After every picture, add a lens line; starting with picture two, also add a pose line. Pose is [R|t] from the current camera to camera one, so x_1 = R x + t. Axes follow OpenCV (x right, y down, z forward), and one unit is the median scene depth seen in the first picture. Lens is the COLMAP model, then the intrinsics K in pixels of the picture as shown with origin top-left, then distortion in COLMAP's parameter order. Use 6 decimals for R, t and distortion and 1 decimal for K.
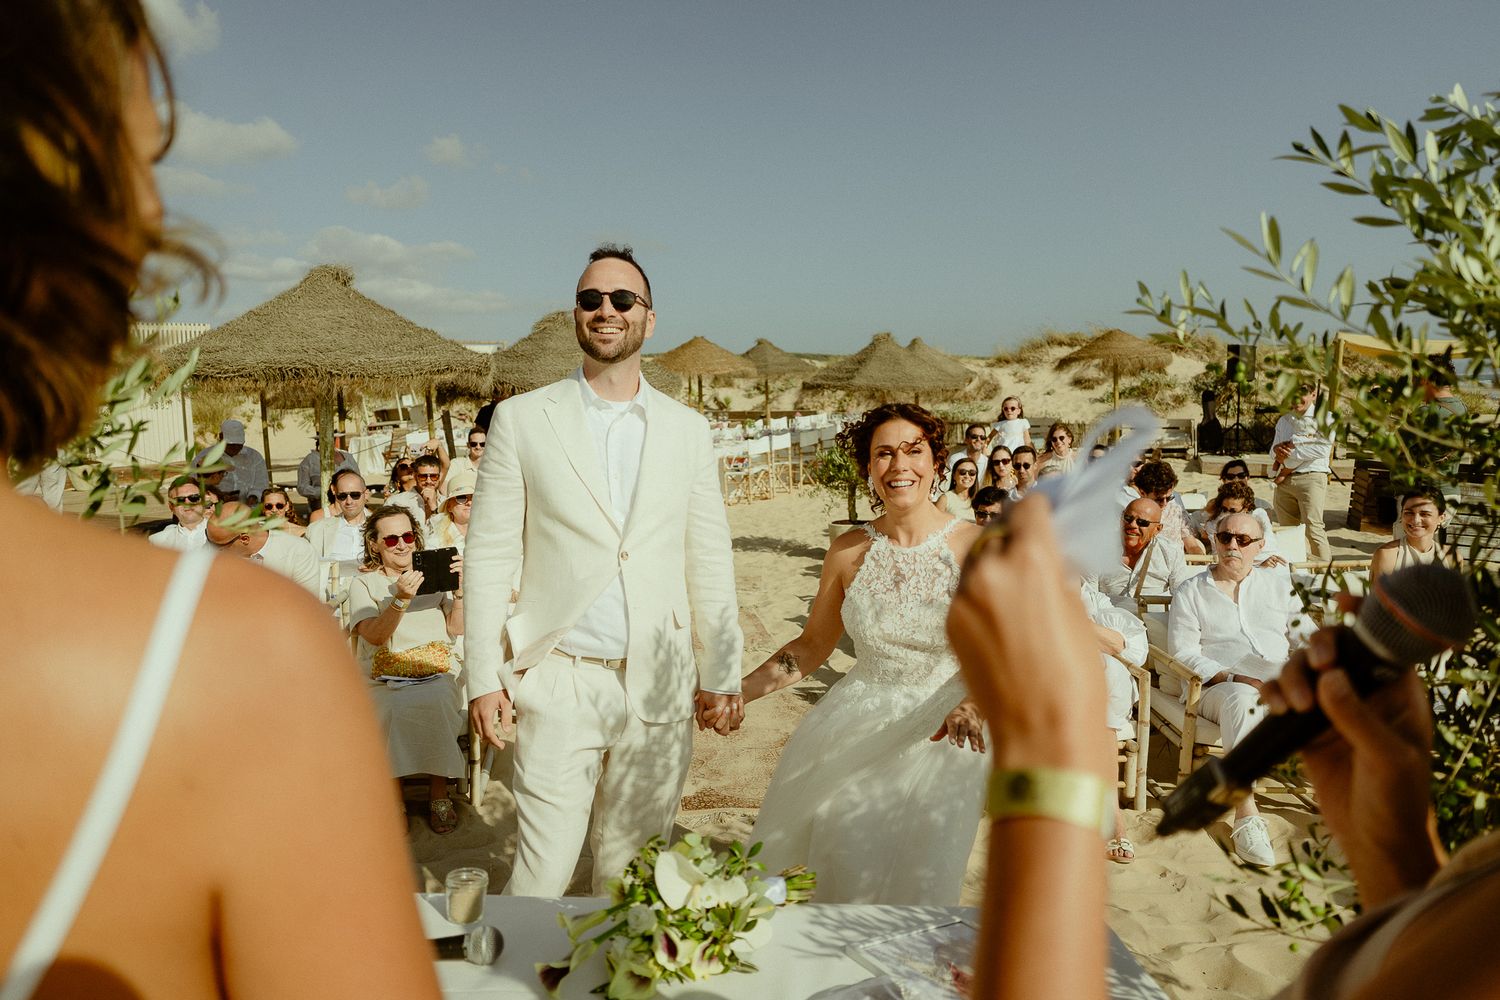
lens RADIAL K [[1149.0, 0, 739.4], [0, 1149.0, 499.1], [0, 0, 1]] dist [-0.039693, 0.036866]
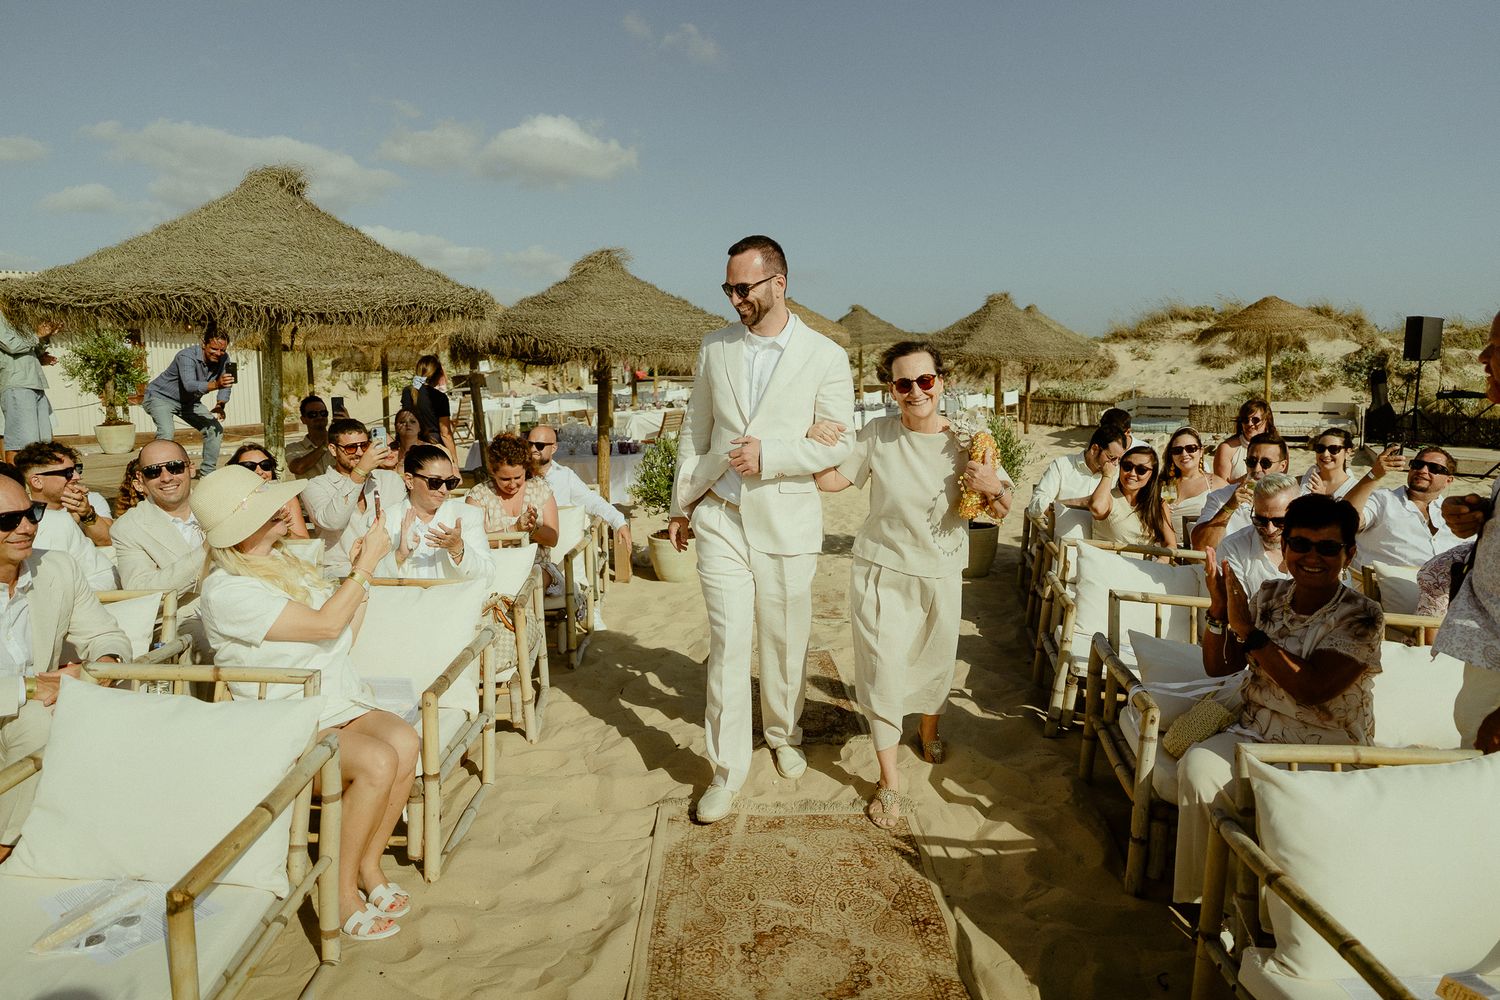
lens RADIAL K [[992.2, 0, 724.7], [0, 992.2, 508.3], [0, 0, 1]] dist [-0.008034, 0.008669]
pose [[0.993637, 0.033536, -0.107524, 0.006314], [-0.028925, 0.998606, 0.044158, -0.011195], [0.108855, -0.040767, 0.993221, 0.229514]]
